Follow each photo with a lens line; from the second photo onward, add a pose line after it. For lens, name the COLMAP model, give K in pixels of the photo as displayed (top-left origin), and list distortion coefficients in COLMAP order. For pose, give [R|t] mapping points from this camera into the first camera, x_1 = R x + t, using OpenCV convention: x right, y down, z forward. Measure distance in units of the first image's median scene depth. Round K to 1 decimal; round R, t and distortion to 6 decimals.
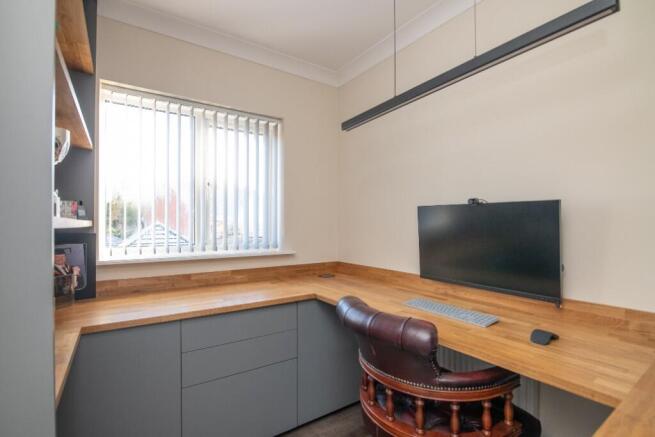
lens RADIAL K [[302.1, 0, 325.0], [0, 302.1, 220.4], [0, 0, 1]] dist [-0.015540, -0.000329]
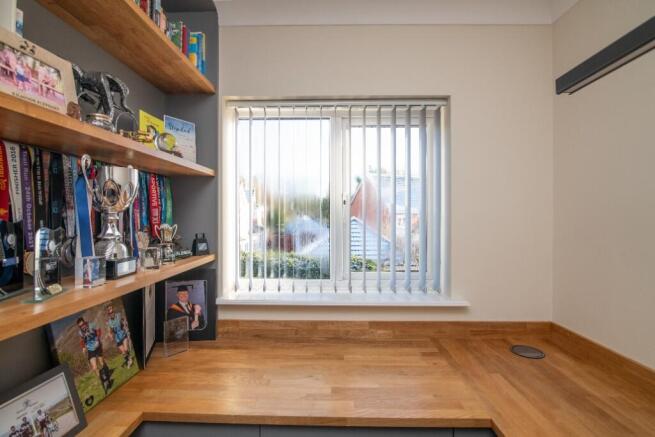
lens RADIAL K [[302.1, 0, 328.6], [0, 302.1, 216.1], [0, 0, 1]] dist [-0.015540, -0.000329]
pose [[0.815947, 0.006780, -0.578087, 0.034914], [0.001522, 0.999903, 0.013876, -0.119423], [0.578125, -0.012202, 0.815857, 0.421993]]
